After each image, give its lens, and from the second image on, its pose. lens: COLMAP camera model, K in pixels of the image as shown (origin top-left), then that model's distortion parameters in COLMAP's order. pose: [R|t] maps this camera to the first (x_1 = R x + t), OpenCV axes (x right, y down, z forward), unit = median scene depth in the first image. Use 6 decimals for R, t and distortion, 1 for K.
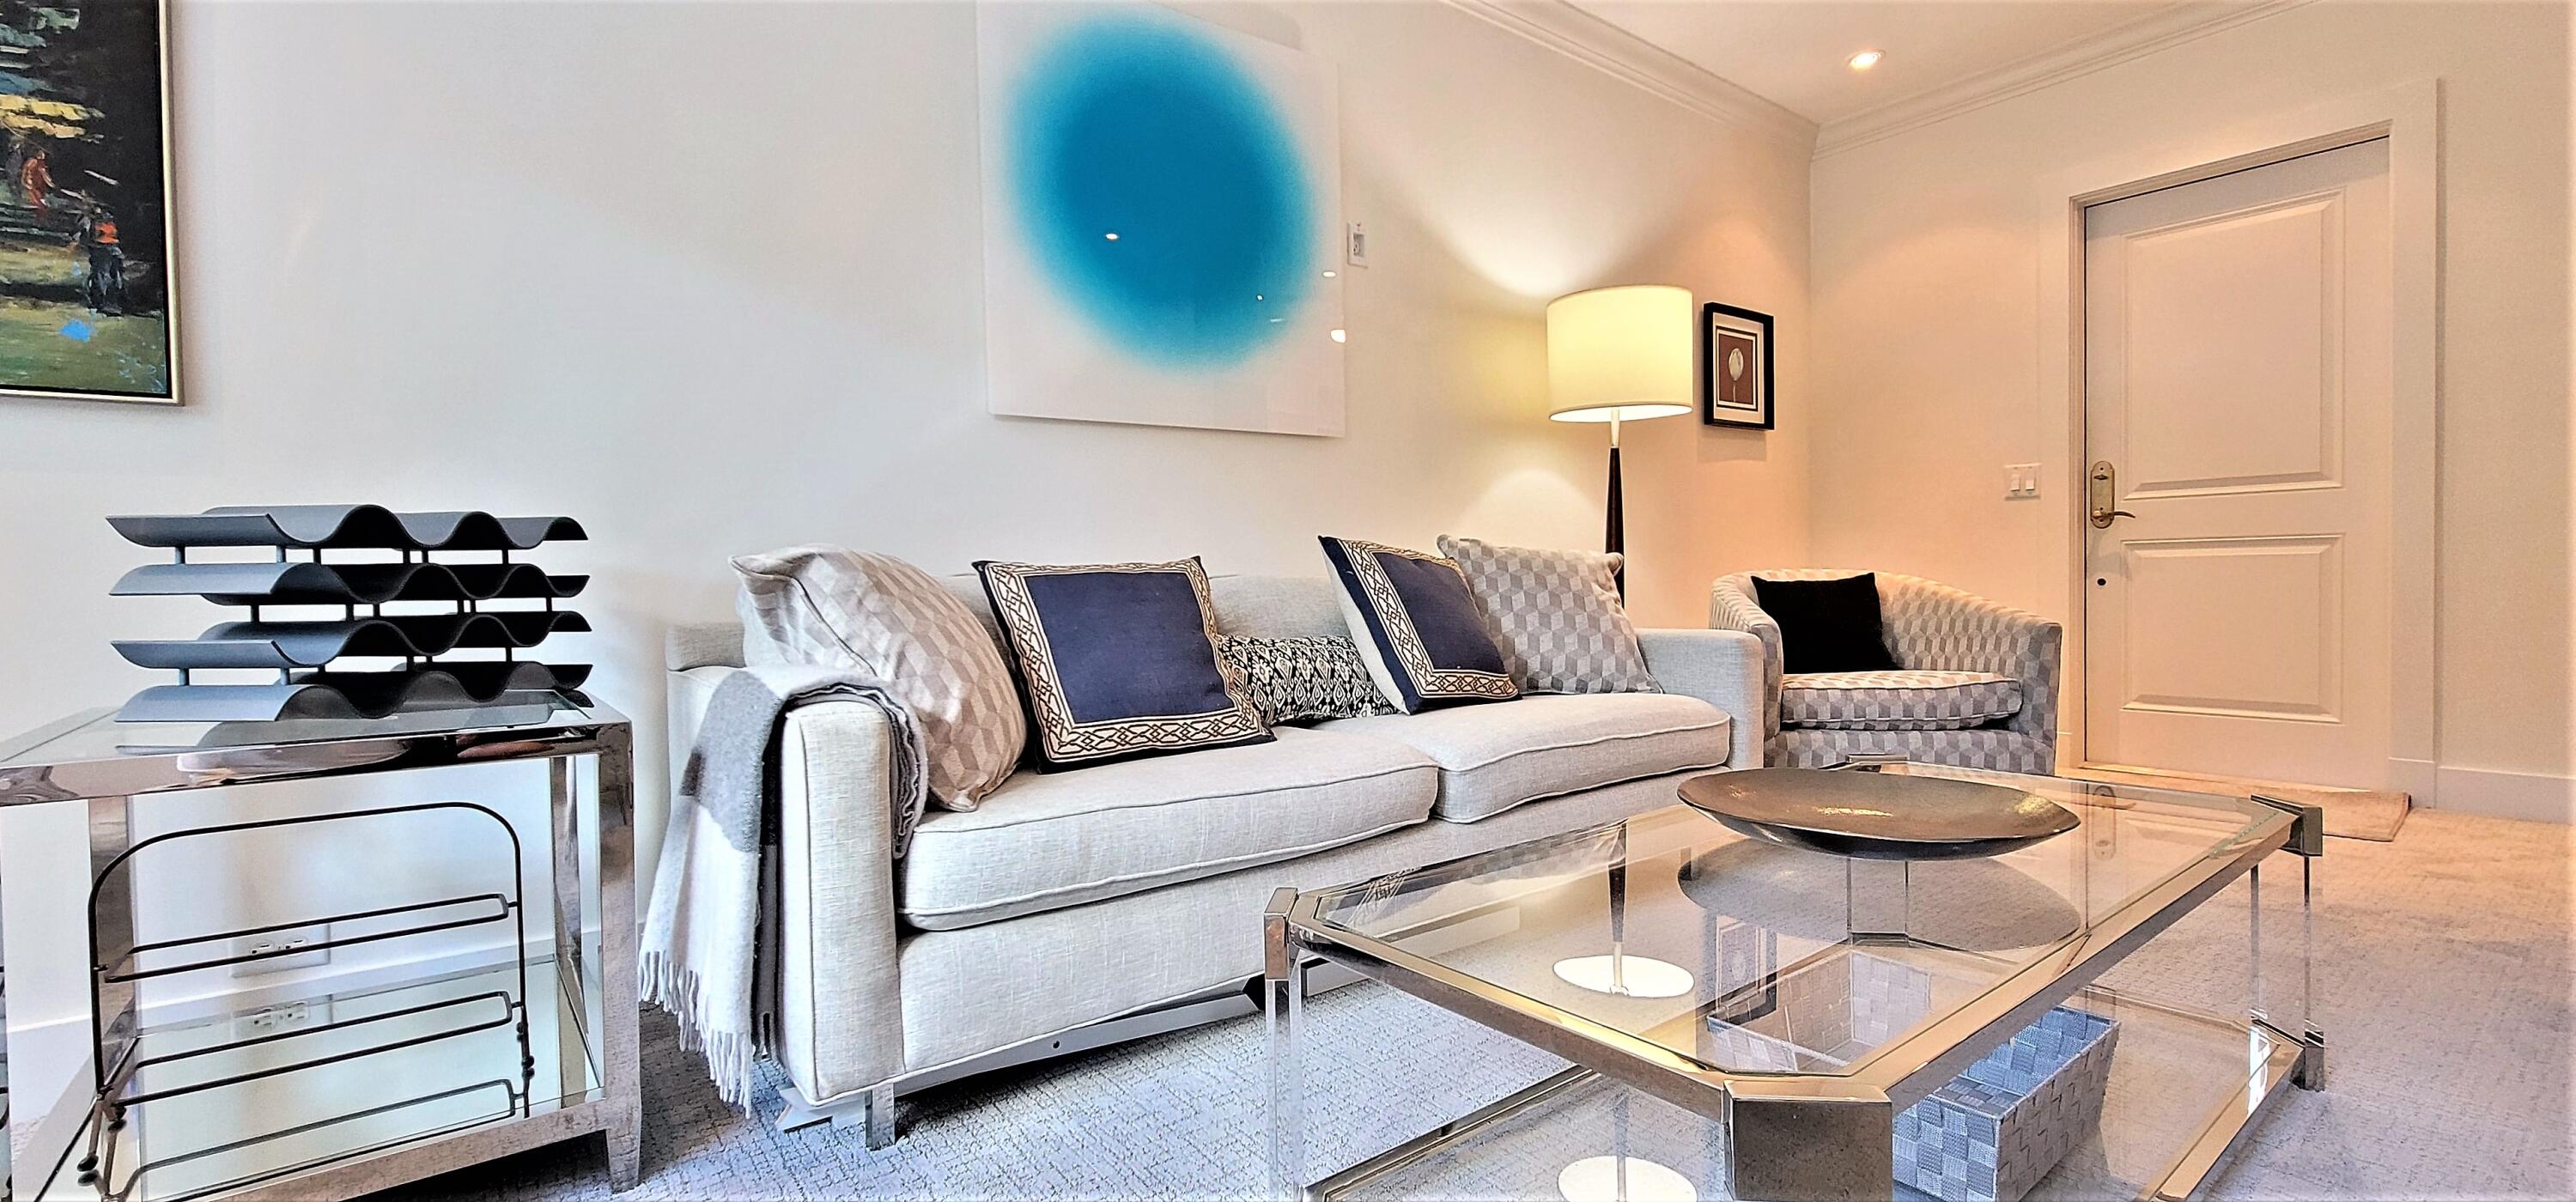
lens RADIAL K [[1105.3, 0, 1296.5], [0, 1105.3, 602.4], [0, 0, 1]] dist [-0.004510, -0.000327]
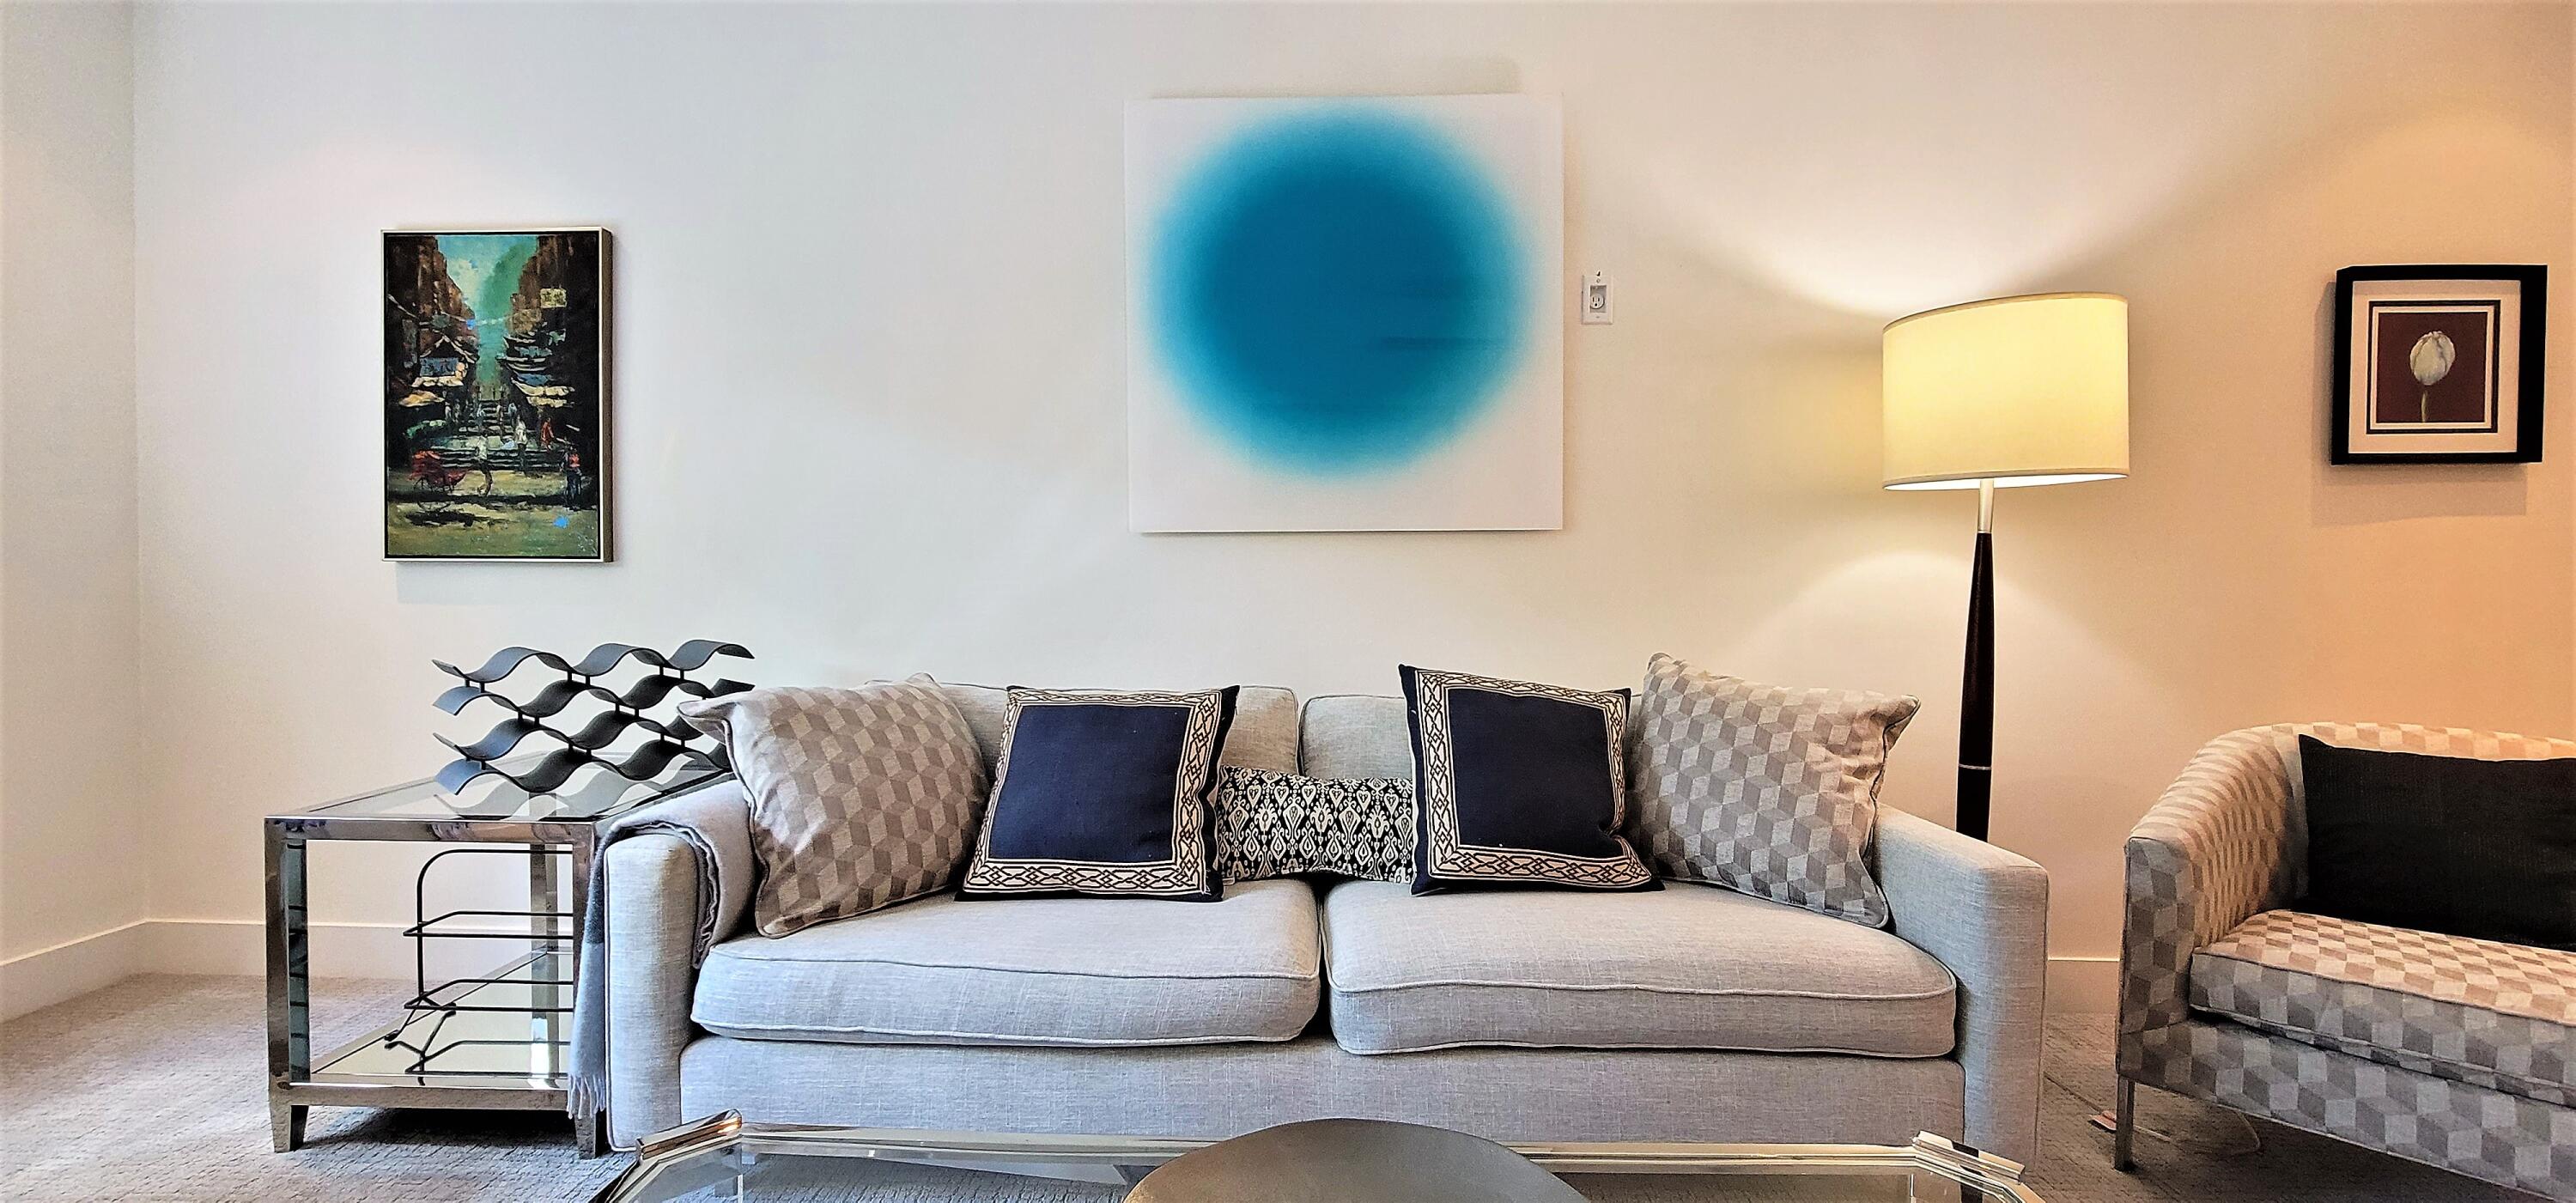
lens RADIAL K [[1058.4, 0, 1285.5], [0, 1058.4, 603.6], [0, 0, 1]] dist [-0.004479, -0.000087]
pose [[0.774686, 0.039405, -0.631117, 0.511010], [-0.036199, 0.999183, 0.017952, -0.127482], [0.631309, 0.008939, 0.775480, 0.299525]]
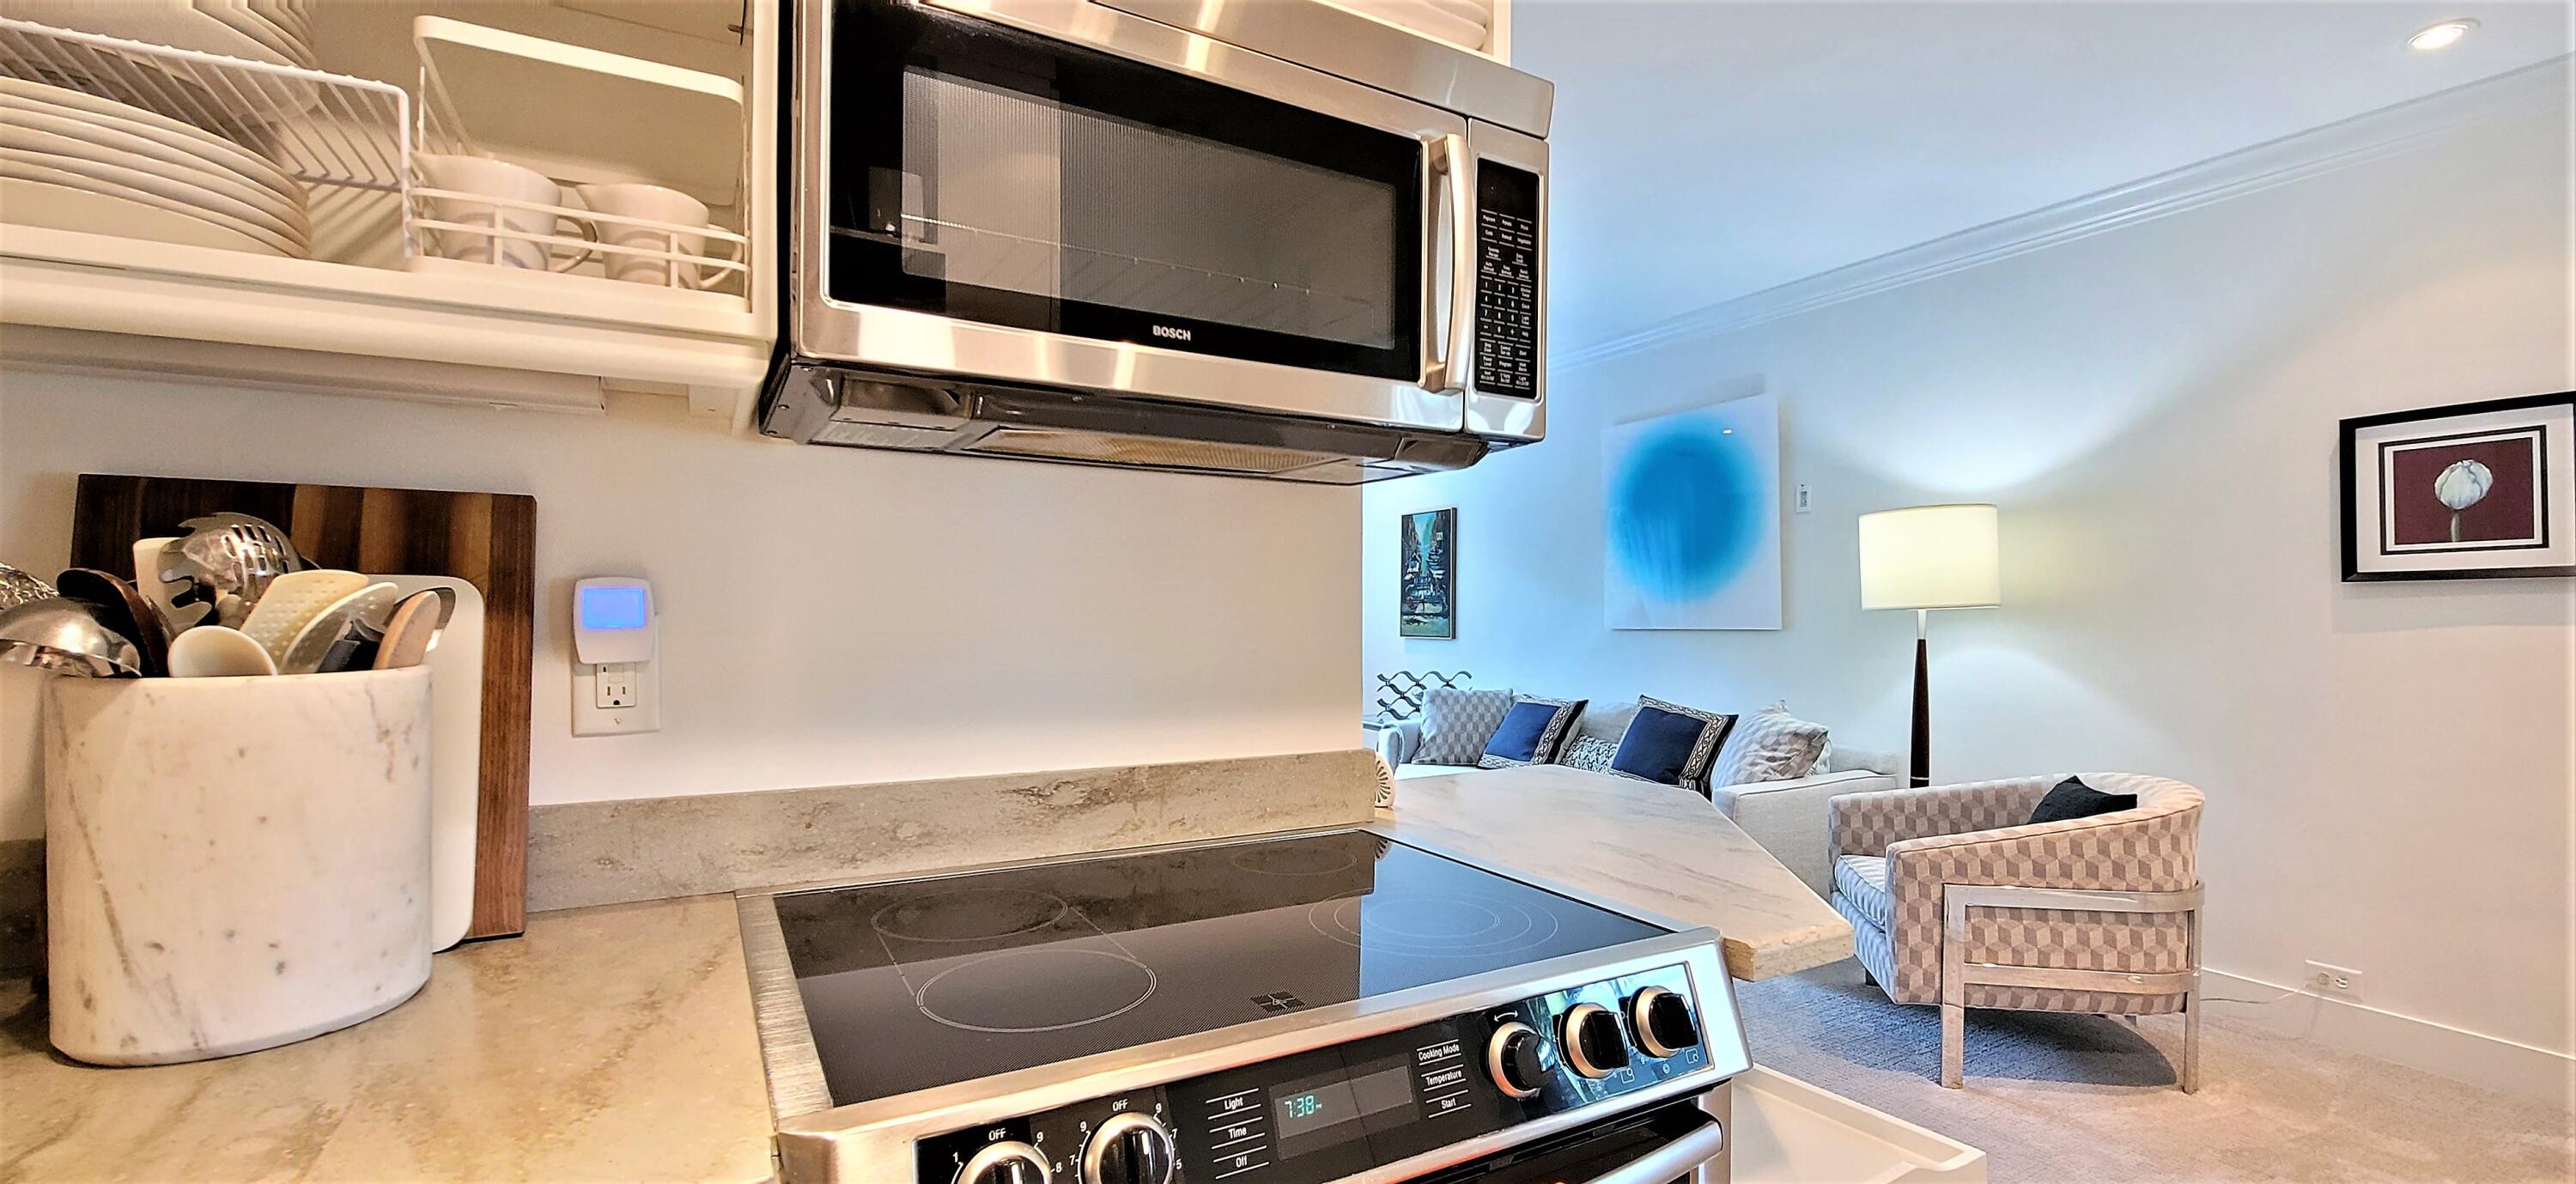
lens RADIAL K [[1075.6, 0, 1309.6], [0, 1075.6, 617.7], [0, 0, 1]] dist [-0.000782, -0.000295]
pose [[-0.143494, 0.023996, -0.989360, 2.079295], [-0.023111, 0.999352, 0.027590, -0.247670], [0.989381, 0.026824, -0.142846, 0.728450]]
